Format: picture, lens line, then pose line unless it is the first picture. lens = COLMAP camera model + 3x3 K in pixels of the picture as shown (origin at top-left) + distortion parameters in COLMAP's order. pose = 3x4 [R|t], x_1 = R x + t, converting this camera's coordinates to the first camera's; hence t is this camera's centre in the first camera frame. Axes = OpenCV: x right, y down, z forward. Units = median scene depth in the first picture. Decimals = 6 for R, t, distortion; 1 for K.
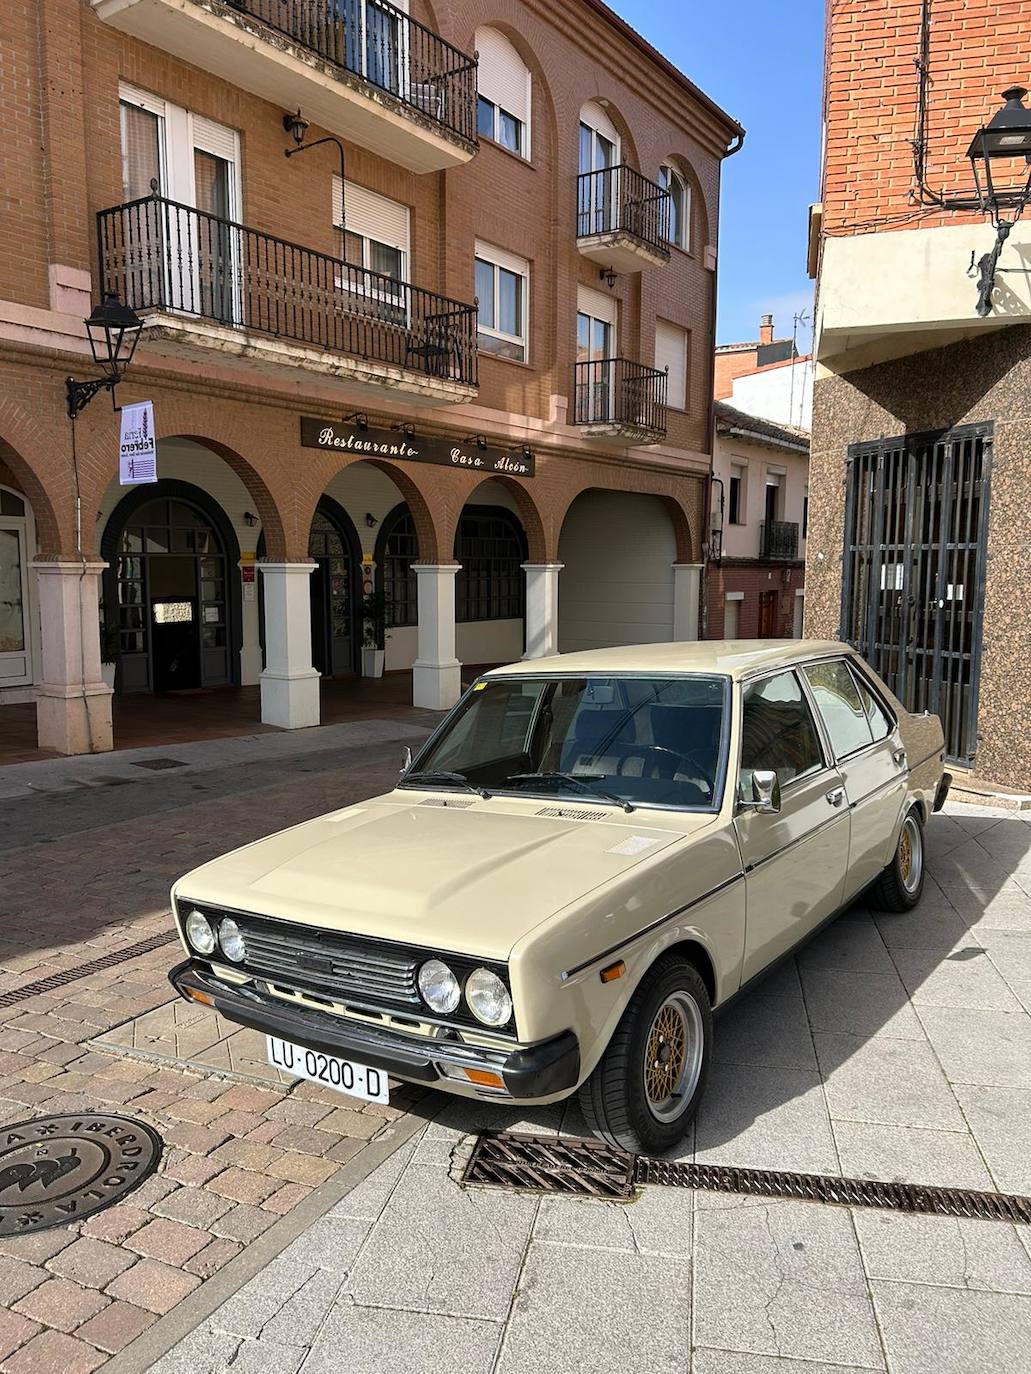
lens RADIAL K [[1126.0, 0, 539.8], [0, 1126.0, 686.9], [0, 0, 1]] dist [0.050789, -0.077294]
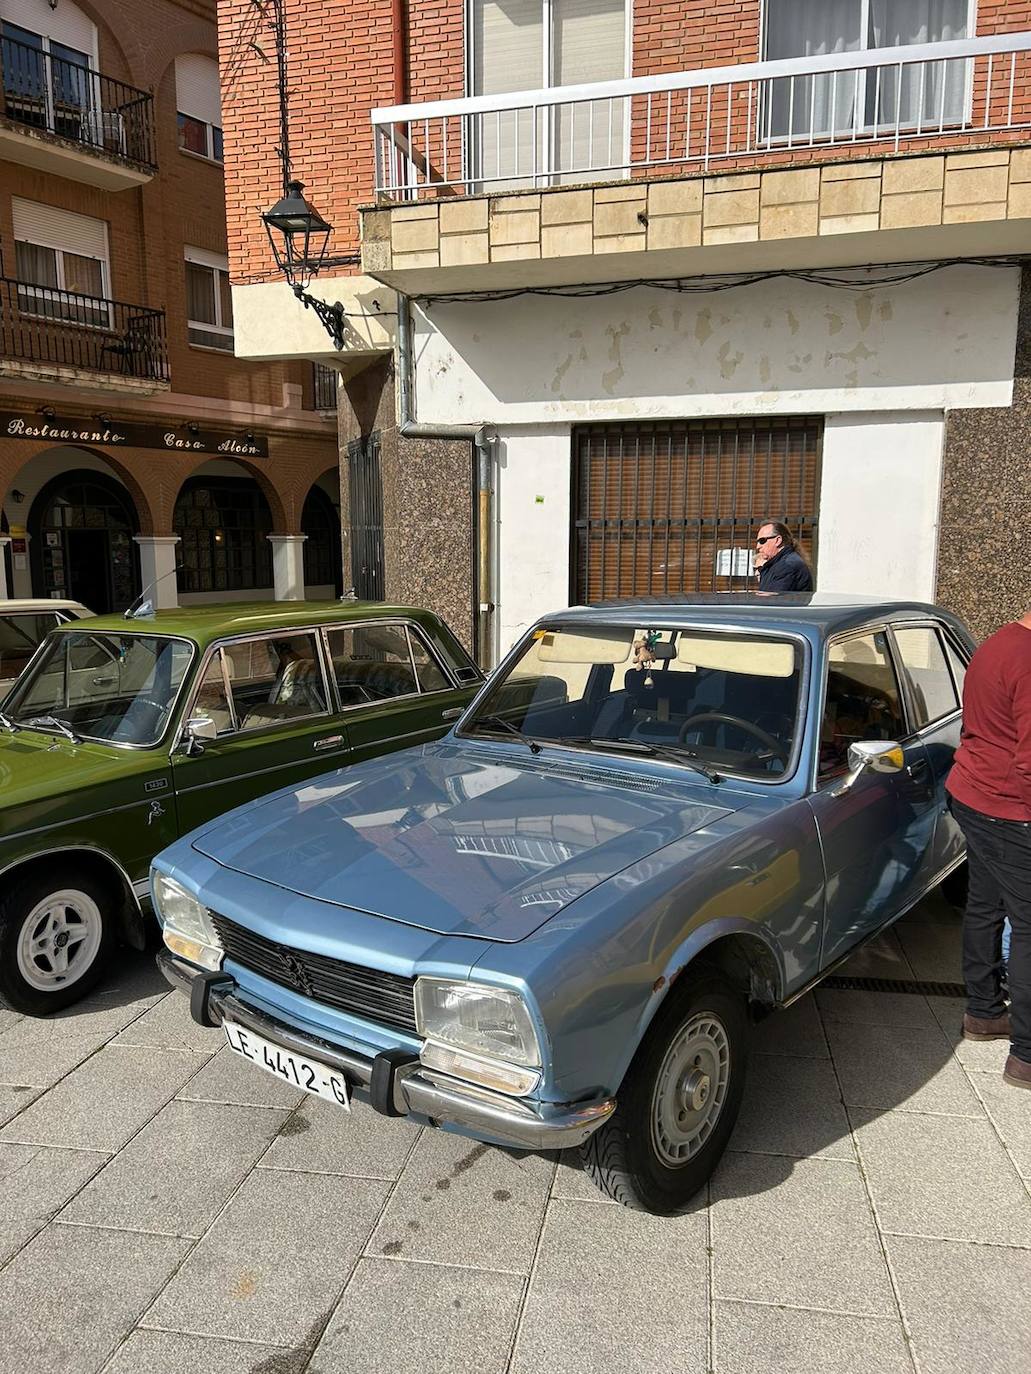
lens RADIAL K [[1126.0, 0, 539.8], [0, 1126.0, 686.9], [0, 0, 1]] dist [0.050789, -0.077294]
pose [[0.999952, -0.005735, 0.007909, 0.313882], [0.005483, 0.999490, 0.031463, 0.008043], [-0.008085, -0.031418, 0.999474, -0.153053]]
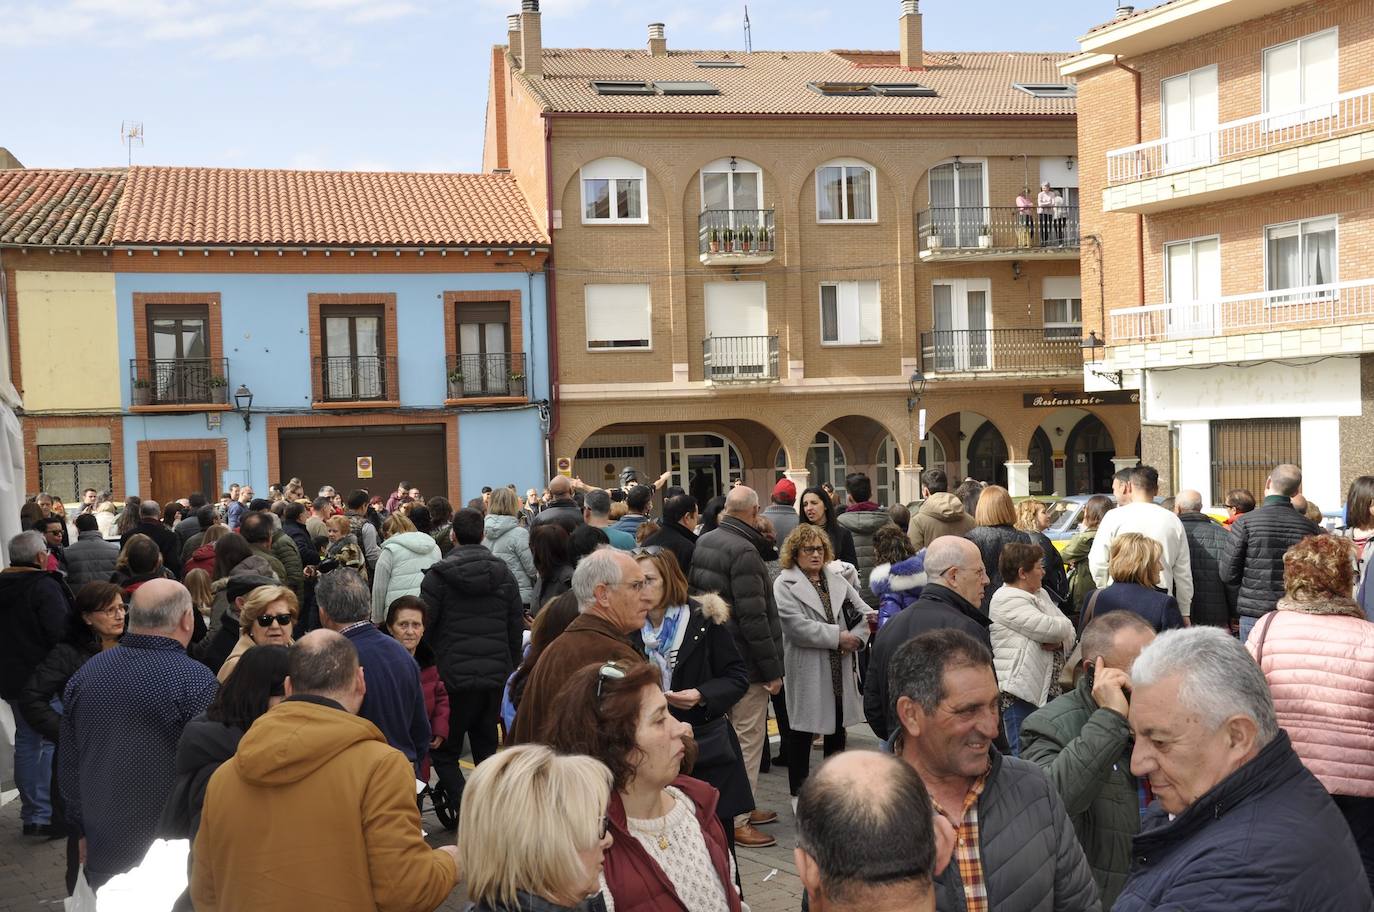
lens RADIAL K [[1748.3, 0, 688.7], [0, 1748.3, 456.2], [0, 0, 1]] dist [0.211508, 0.042215]
pose [[0.732822, -0.010388, -0.680341, 1.481474], [-0.039043, 0.997594, -0.057287, 0.088033], [0.679300, 0.068544, 0.730653, -1.730916]]
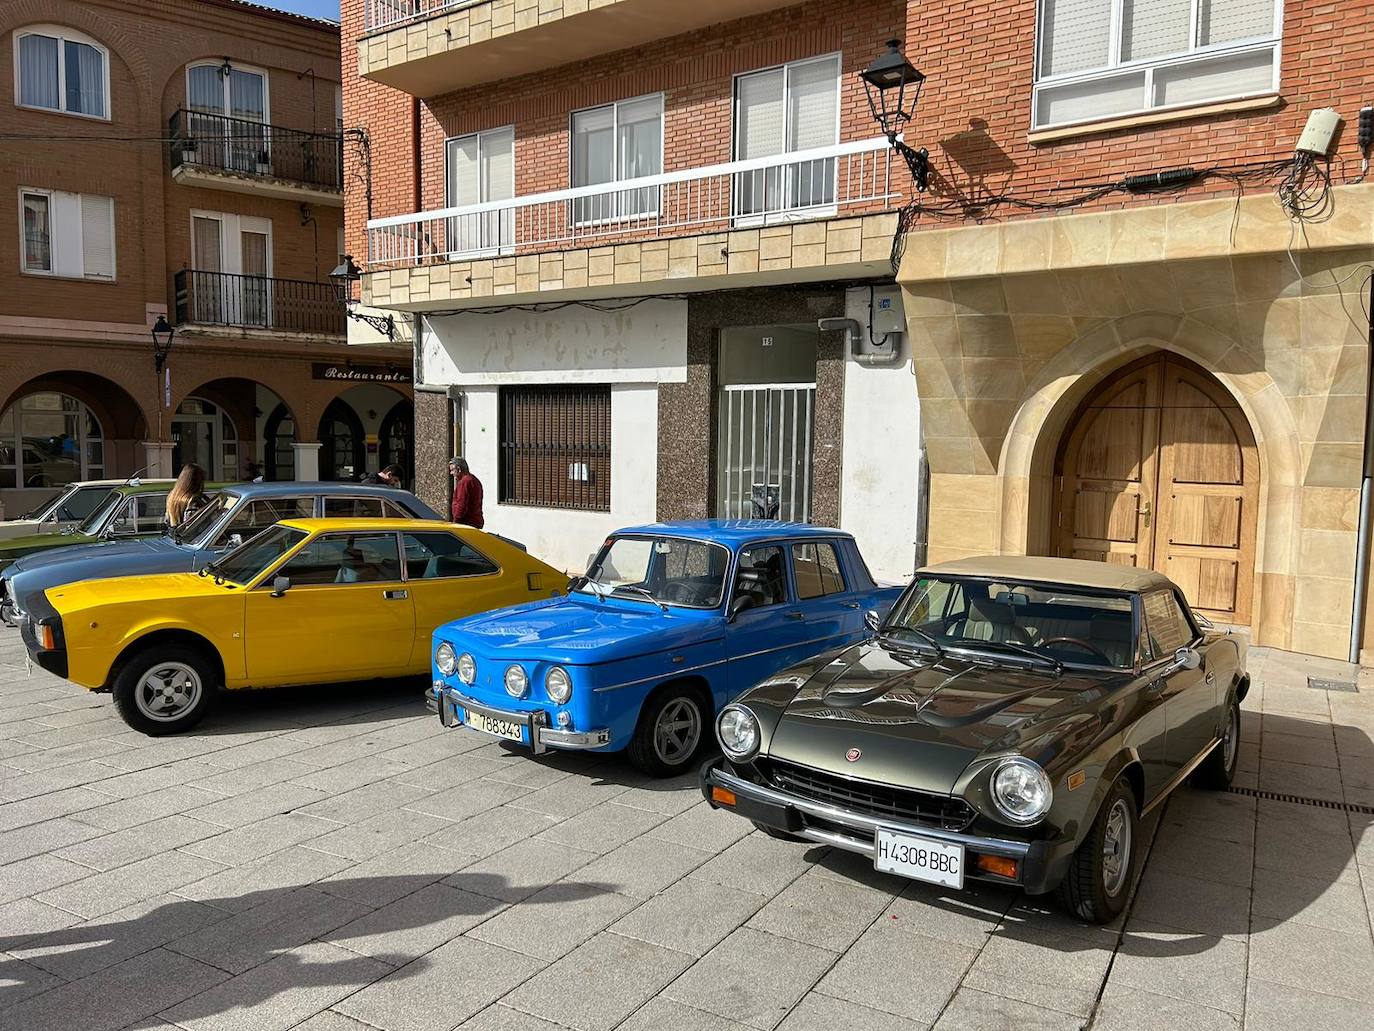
lens RADIAL K [[1128.7, 0, 684.1], [0, 1128.7, 518.9], [0, 0, 1]] dist [0.097523, -0.192453]
pose [[0.938426, 0.040999, -0.343039, 0.920948], [-0.051831, 0.998403, -0.022463, 0.021394], [0.341570, 0.038860, 0.939052, -0.475701]]
